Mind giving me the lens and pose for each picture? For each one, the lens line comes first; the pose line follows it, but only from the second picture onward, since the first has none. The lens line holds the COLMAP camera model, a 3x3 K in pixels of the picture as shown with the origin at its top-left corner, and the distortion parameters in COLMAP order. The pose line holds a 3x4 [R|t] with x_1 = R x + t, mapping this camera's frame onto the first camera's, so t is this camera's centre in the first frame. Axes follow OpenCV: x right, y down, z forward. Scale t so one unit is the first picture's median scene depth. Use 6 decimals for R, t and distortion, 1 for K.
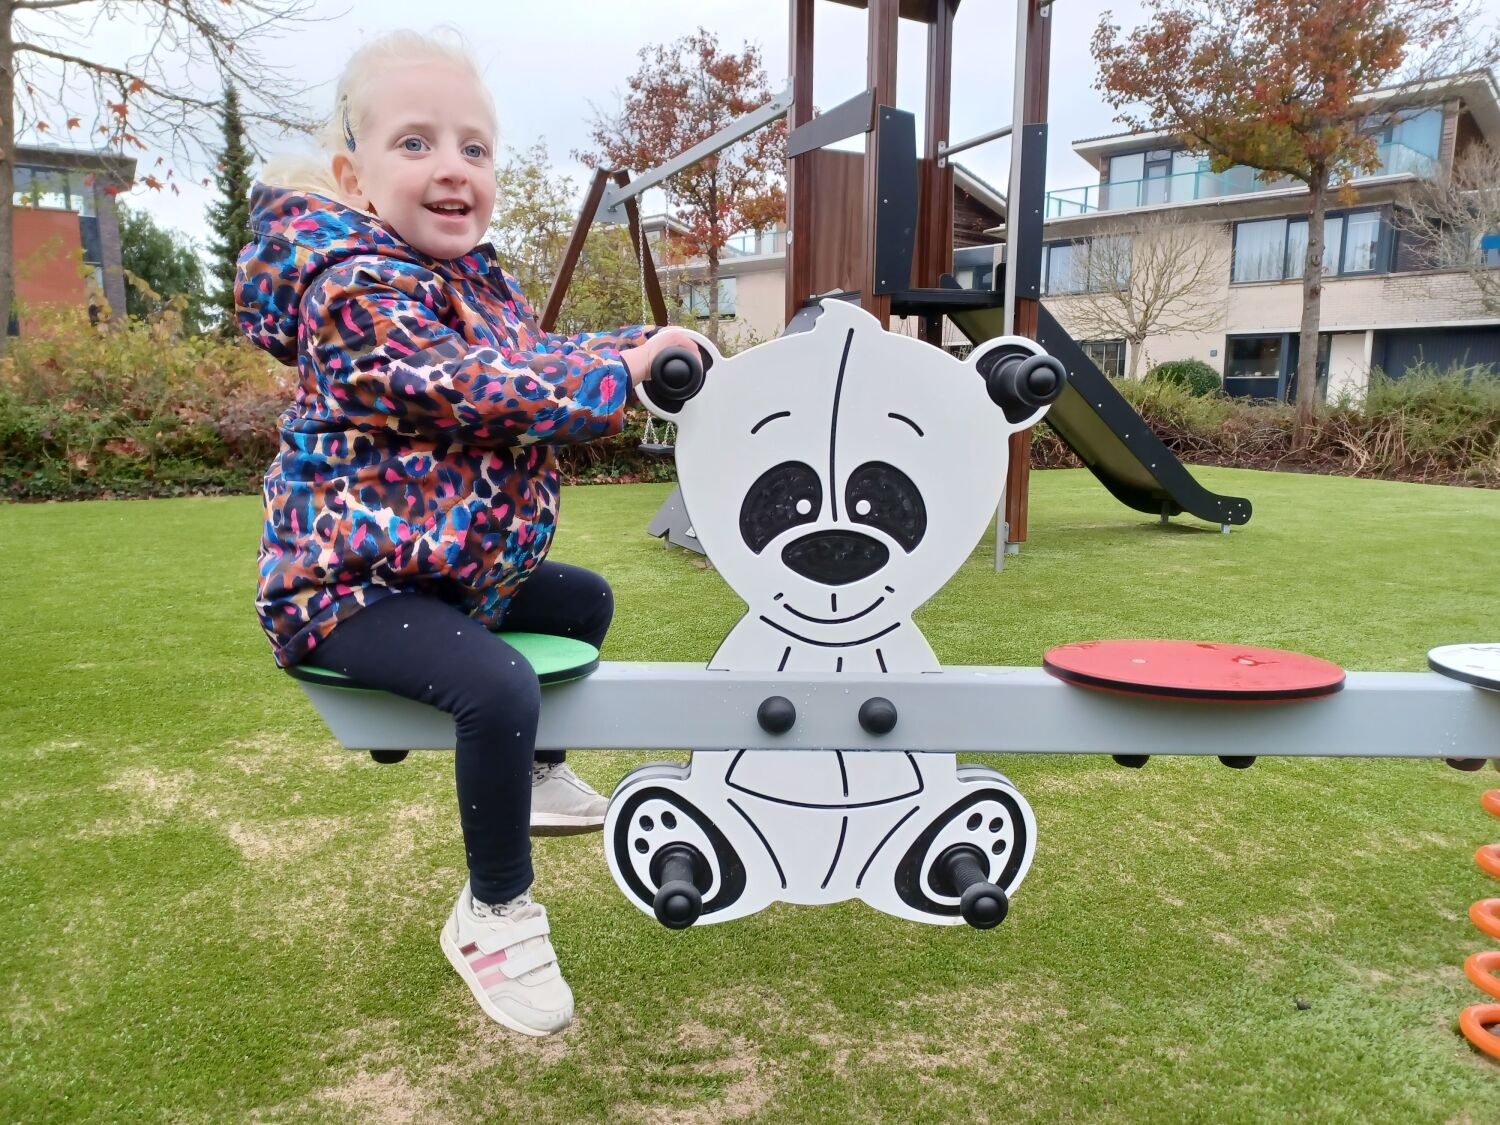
lens RADIAL K [[1087.8, 0, 750.0], [0, 1087.8, 572.4], [0, 0, 1]] dist [0.040838, -0.023591]
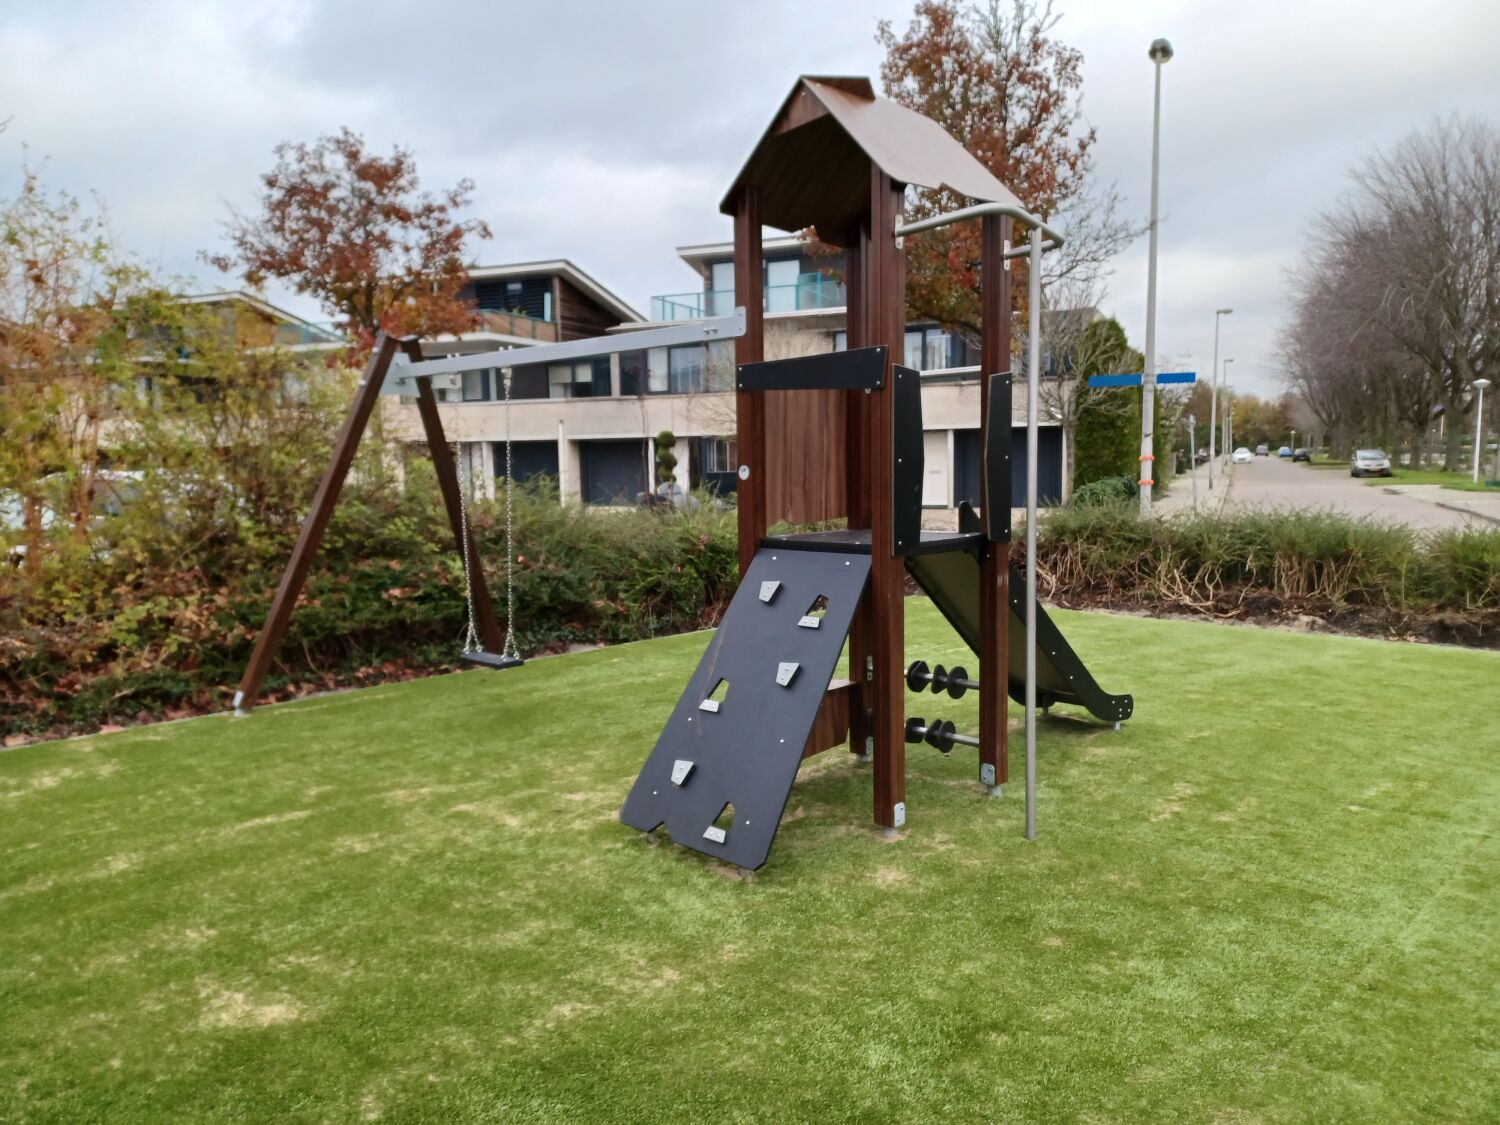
lens RADIAL K [[1087.8, 0, 746.6], [0, 1087.8, 563.3], [0, 0, 1]] dist [0.040838, -0.023591]
pose [[0.929892, -0.052930, 0.364004, -0.094029], [0.078449, 0.995362, -0.055673, -0.057400], [-0.359369, 0.080326, 0.929732, 0.050921]]
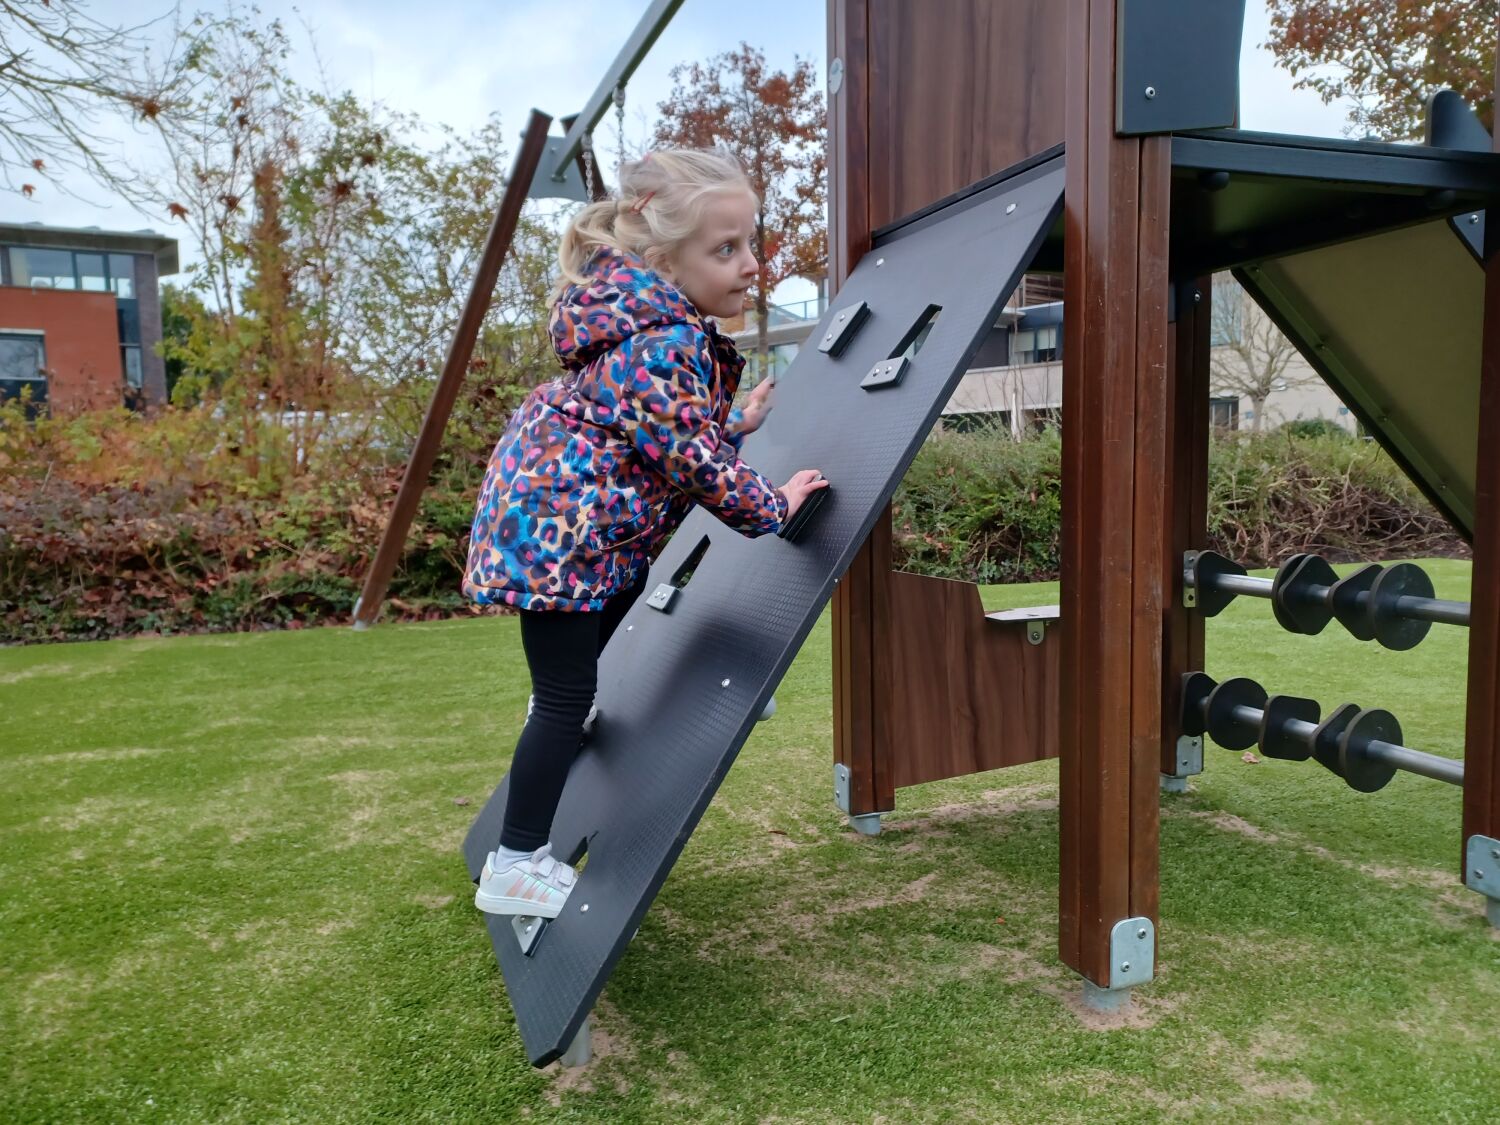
lens RADIAL K [[1087.8, 0, 750.9], [0, 1087.8, 569.9], [0, 0, 1]] dist [0.040838, -0.023591]
pose [[0.997943, -0.013803, -0.062605, 0.008584], [0.009577, 0.997686, -0.067313, -0.033391], [0.063389, 0.066575, 0.995766, 0.196249]]
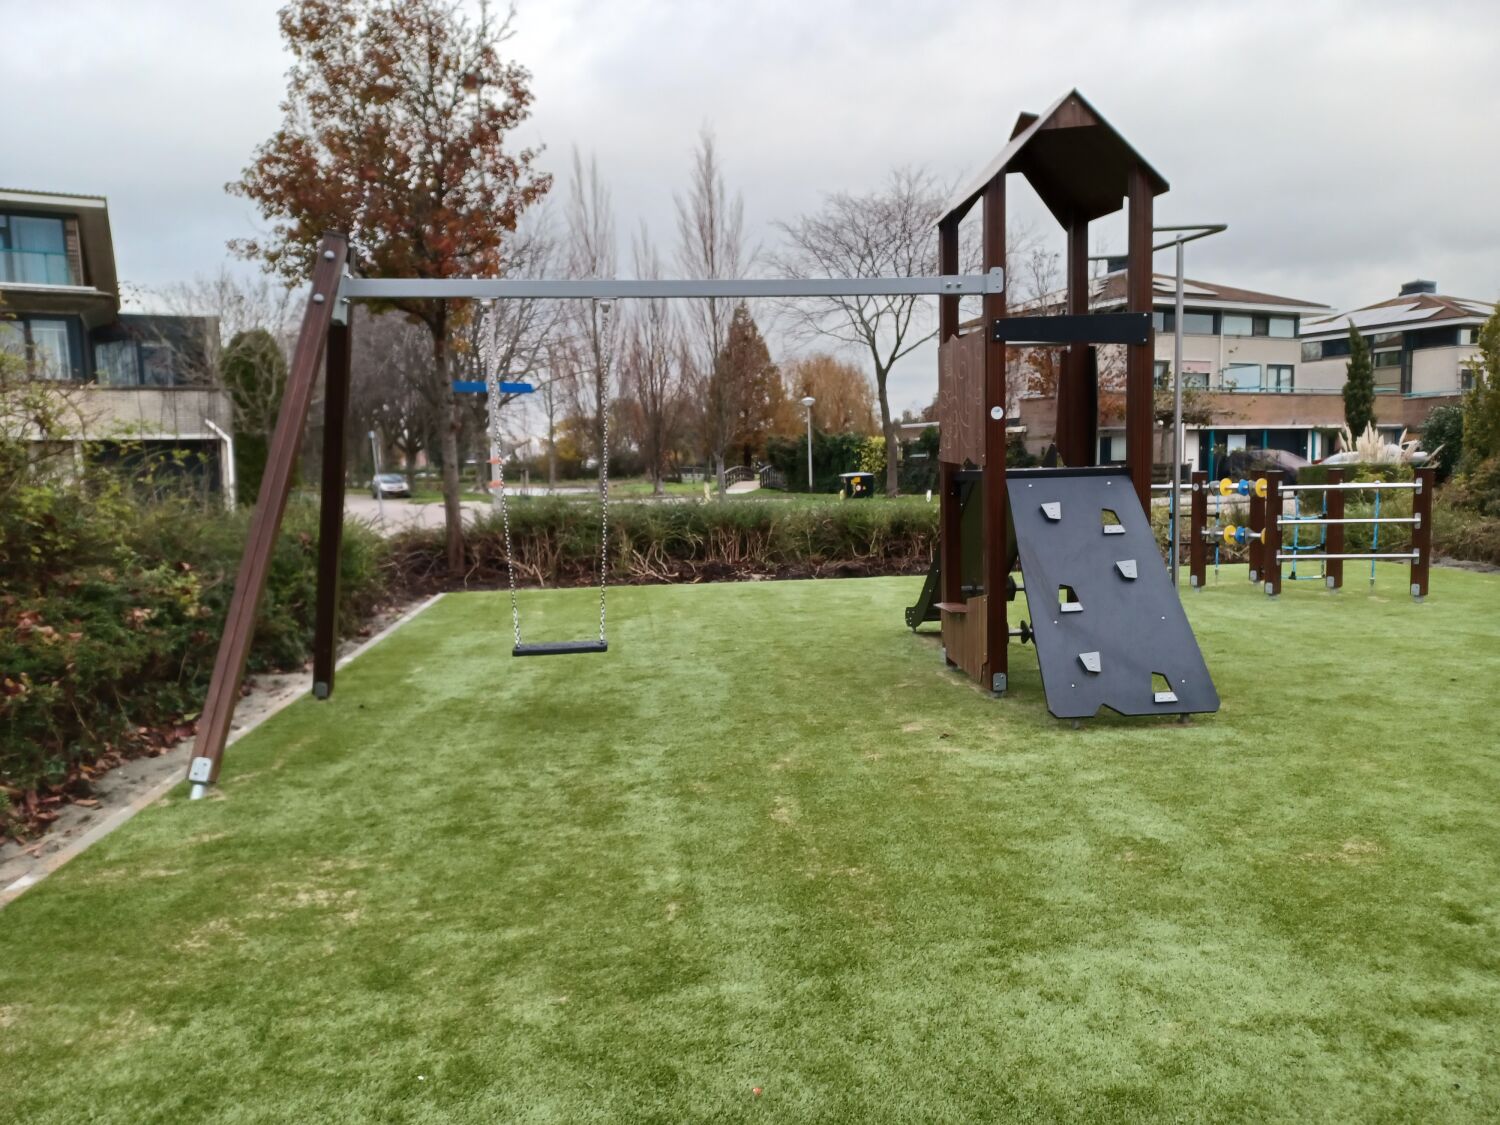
lens RADIAL K [[1087.8, 0, 742.2], [0, 1087.8, 566.2], [0, 0, 1]] dist [0.040838, -0.023591]
pose [[0.290795, -0.097936, 0.951760, -0.330766], [0.184850, 0.981757, 0.044544, -0.080742], [-0.938759, 0.162979, 0.303593, 0.296996]]
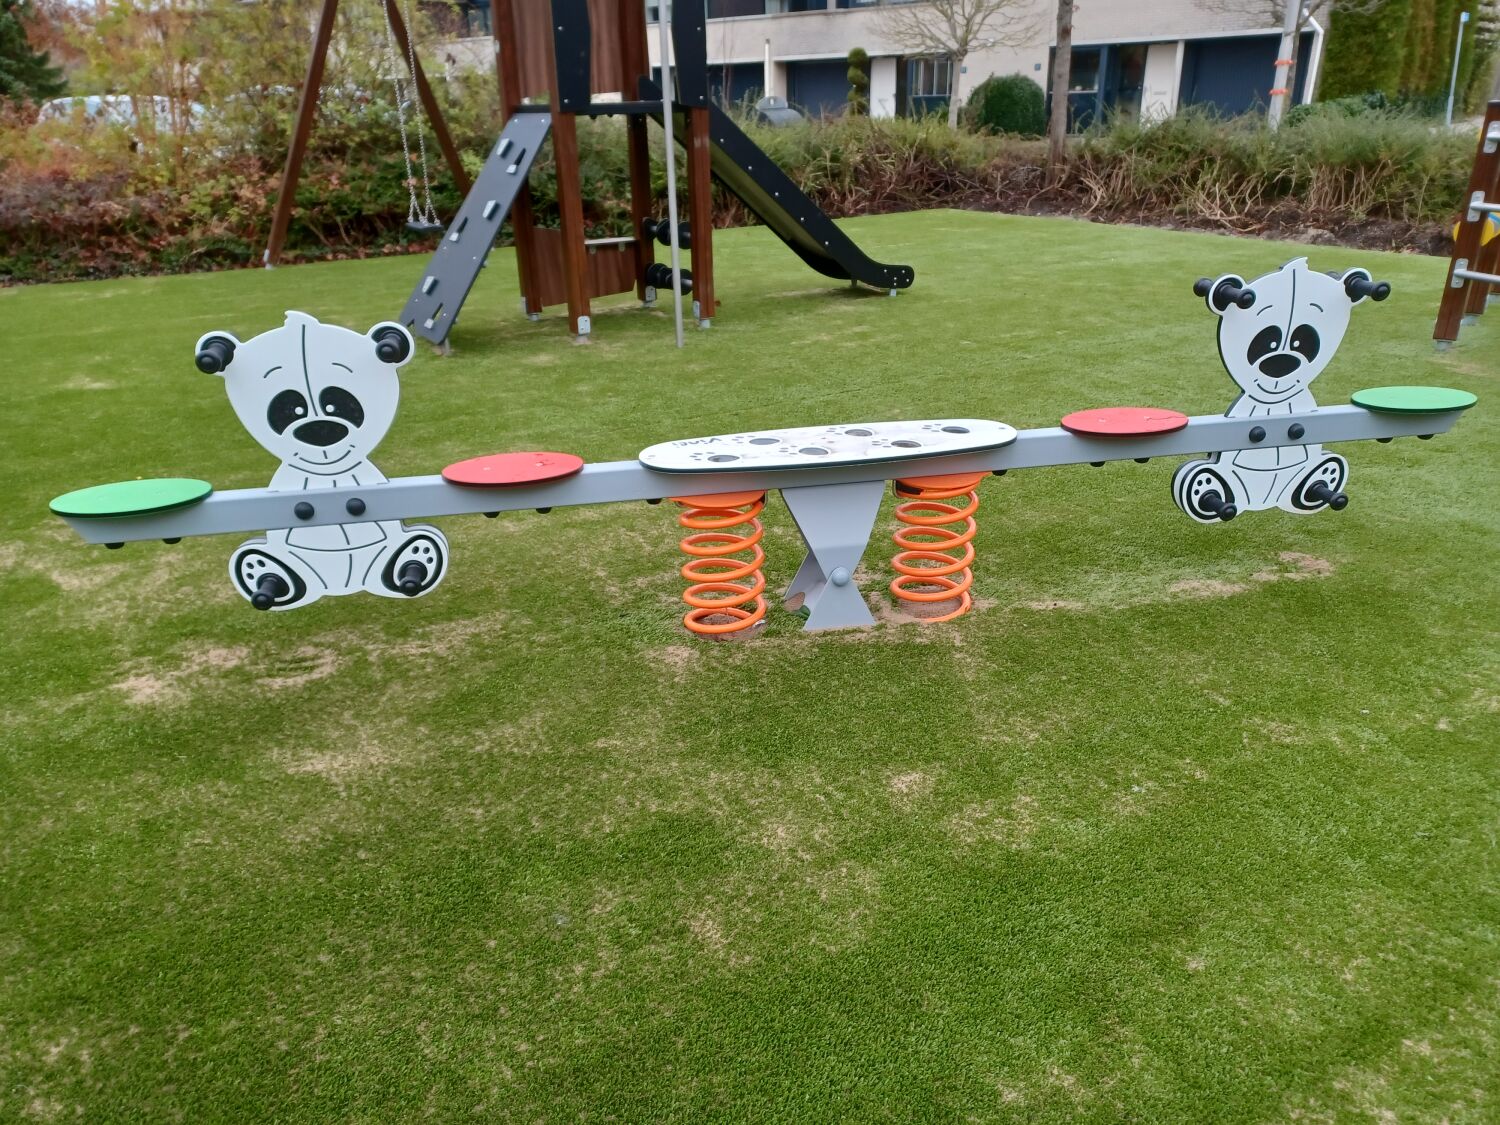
lens RADIAL K [[1087.8, 0, 748.6], [0, 1087.8, 556.0], [0, 0, 1]] dist [0.040838, -0.023591]
pose [[0.992031, -0.071710, 0.103594, 0.043986], [0.046086, 0.971776, 0.231361, -0.015427], [-0.117262, -0.224743, 0.967337, -0.078565]]
